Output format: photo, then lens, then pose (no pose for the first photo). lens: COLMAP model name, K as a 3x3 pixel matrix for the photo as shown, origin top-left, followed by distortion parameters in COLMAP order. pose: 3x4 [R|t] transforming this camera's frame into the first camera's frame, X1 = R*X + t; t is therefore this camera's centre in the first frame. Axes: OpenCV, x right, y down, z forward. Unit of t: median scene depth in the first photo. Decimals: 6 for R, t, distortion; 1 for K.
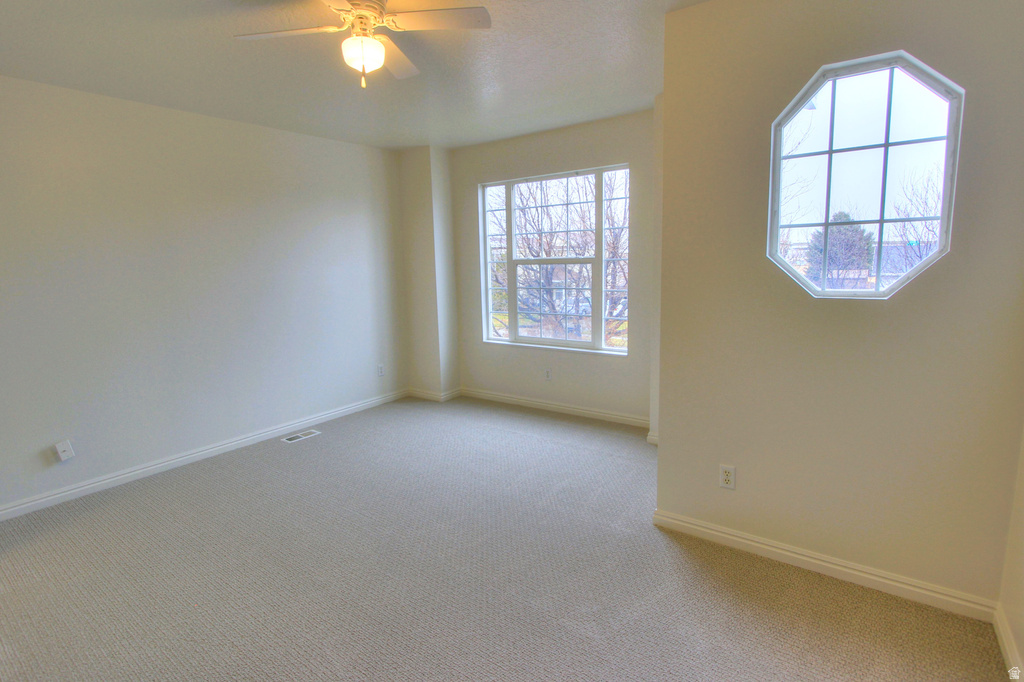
lens RADIAL K [[533.7, 0, 512.1], [0, 533.7, 325.3], [0, 0, 1]] dist [-0.001165, -0.000663]
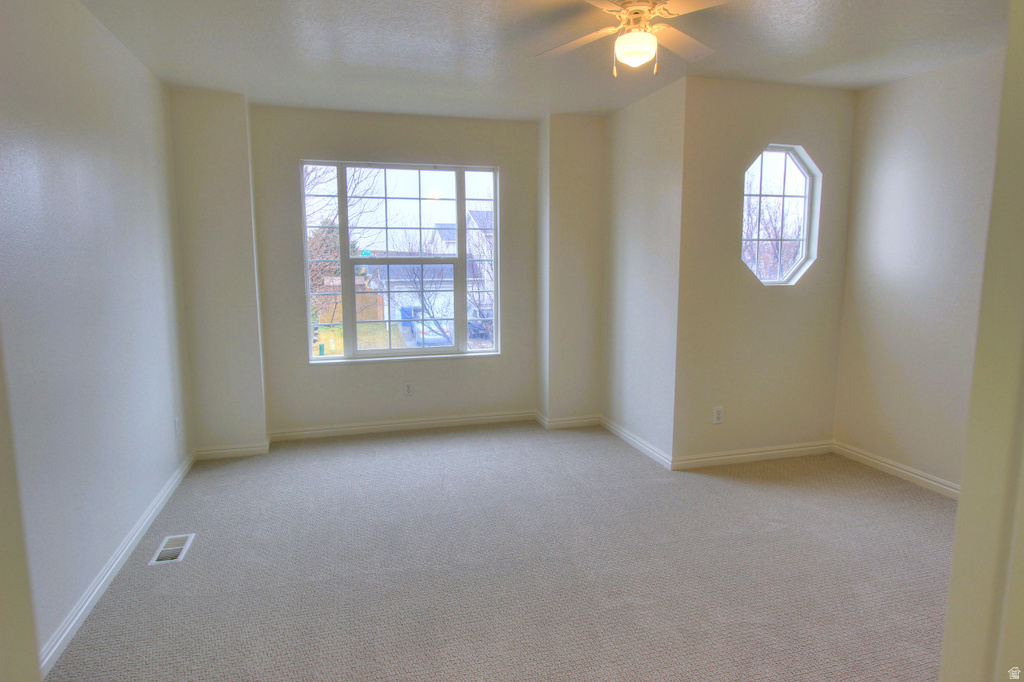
lens RADIAL K [[602.2, 0, 532.5], [0, 602.2, 327.2], [0, 0, 1]] dist [-0.001776, -0.000107]
pose [[0.576883, -0.071485, 0.813693, -0.674745], [0.087416, 0.995845, 0.025512, -0.018558], [-0.812136, 0.056413, 0.580735, 0.269636]]
